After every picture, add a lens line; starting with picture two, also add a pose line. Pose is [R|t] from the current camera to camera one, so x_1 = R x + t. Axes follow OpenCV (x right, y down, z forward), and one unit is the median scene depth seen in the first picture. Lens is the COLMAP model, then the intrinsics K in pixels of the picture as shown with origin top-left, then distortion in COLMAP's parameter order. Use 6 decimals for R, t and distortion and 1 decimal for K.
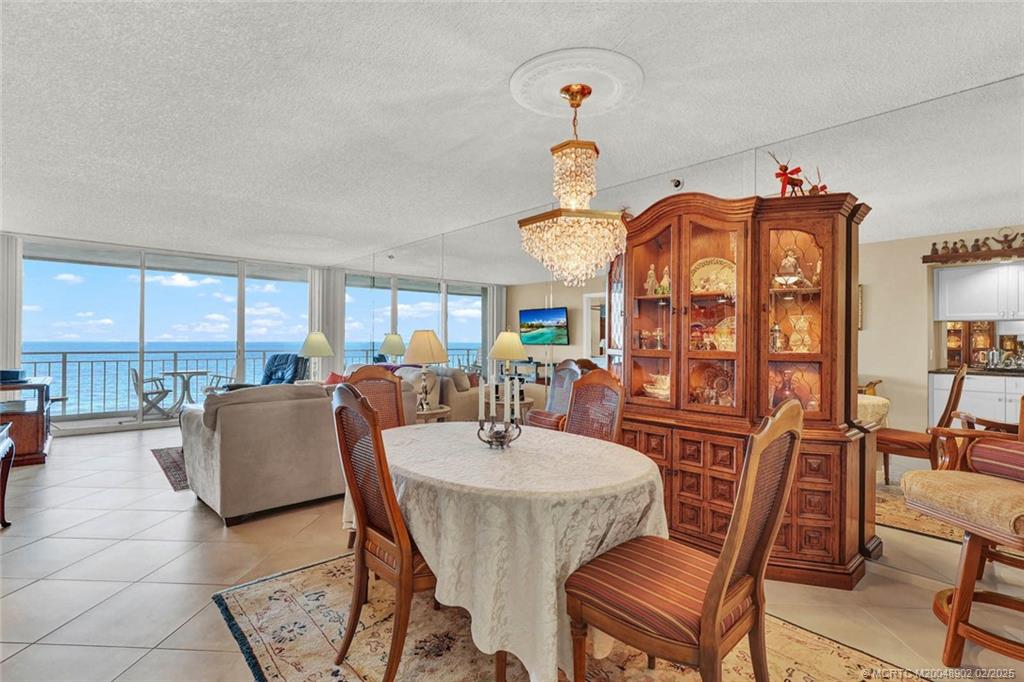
lens RADIAL K [[499.1, 0, 516.5], [0, 499.1, 335.1], [0, 0, 1]] dist [-0.000164, 0.002254]
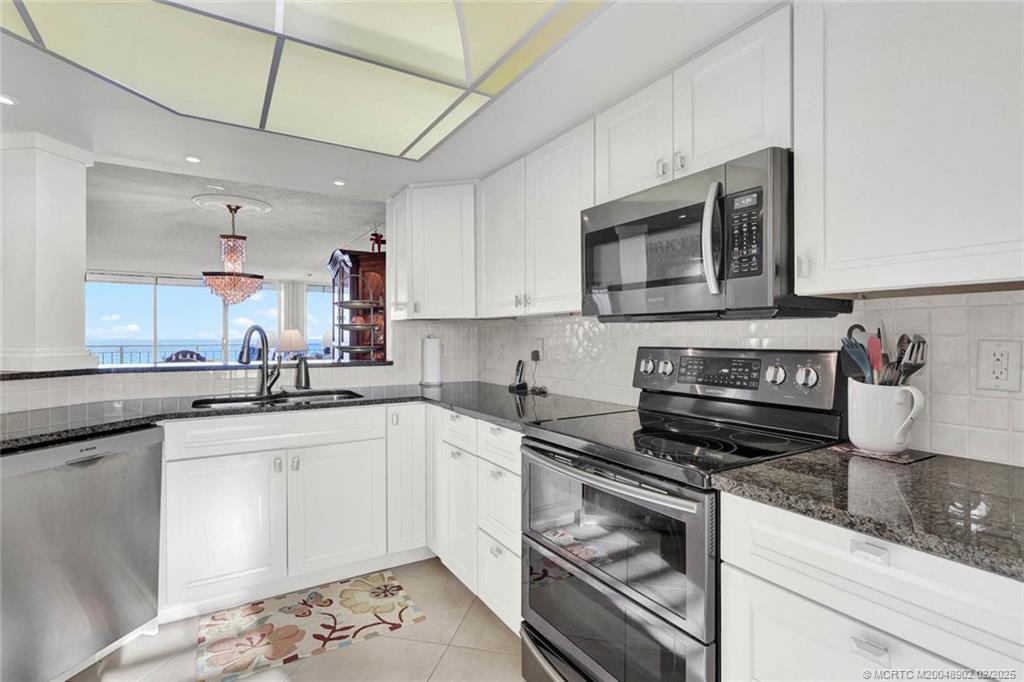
lens RADIAL K [[499.1, 0, 528.2], [0, 499.1, 342.1], [0, 0, 1]] dist [-0.000164, 0.002254]
pose [[0.984755, -0.004985, -0.173878, 0.539038], [0.009696, 0.999608, 0.026254, -0.002418], [0.173679, -0.027539, 0.984417, -0.244564]]
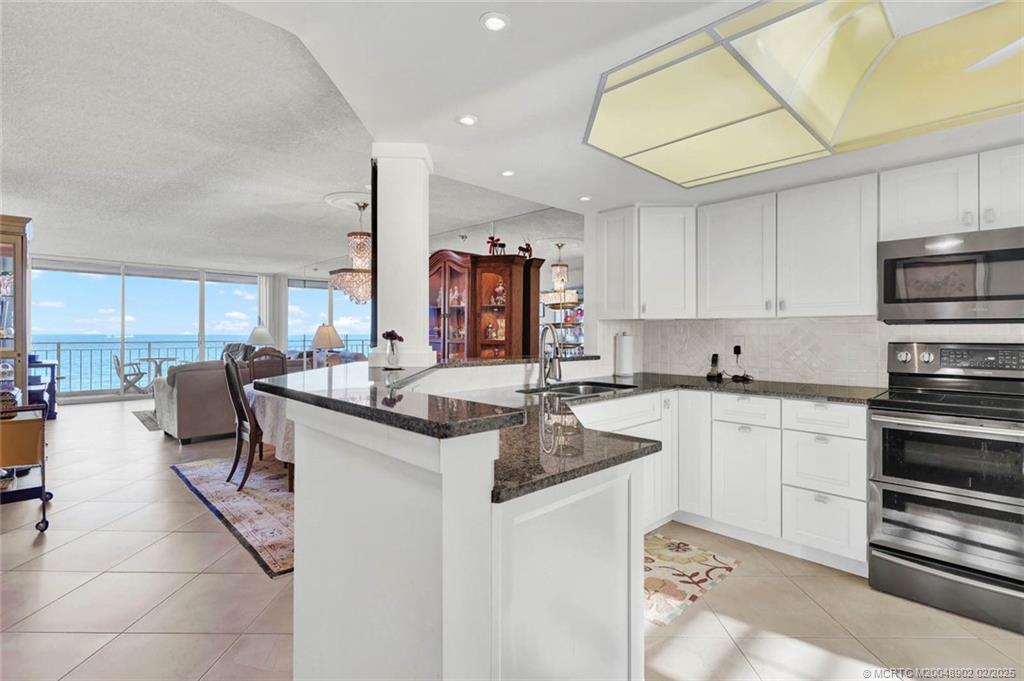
lens RADIAL K [[499.1, 0, 526.9], [0, 499.1, 329.7], [0, 0, 1]] dist [-0.000164, 0.002254]
pose [[0.998862, -0.004226, 0.047505, 0.229018], [0.003806, 0.999953, 0.008936, -0.006218], [-0.047540, -0.008745, 0.998831, -0.333106]]
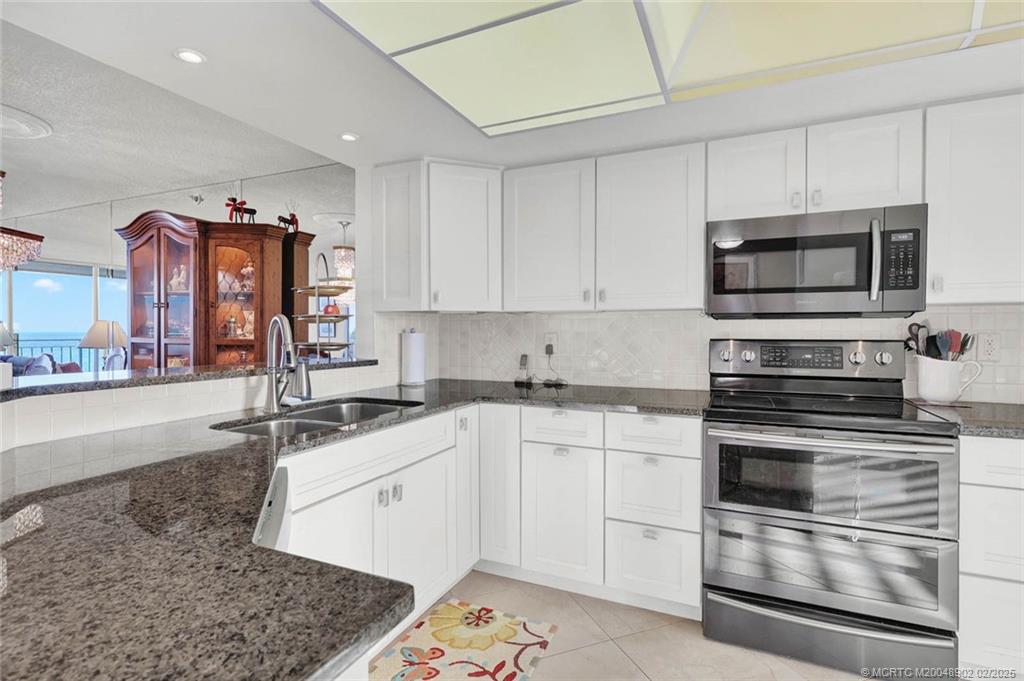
lens RADIAL K [[499.1, 0, 512.6], [0, 499.1, 337.3], [0, 0, 1]] dist [-0.000164, 0.002254]
pose [[0.917348, -0.014032, 0.397840, 0.272205], [0.001009, 0.999457, 0.032925, -0.004469], [-0.398086, -0.029803, 0.916864, -0.208835]]
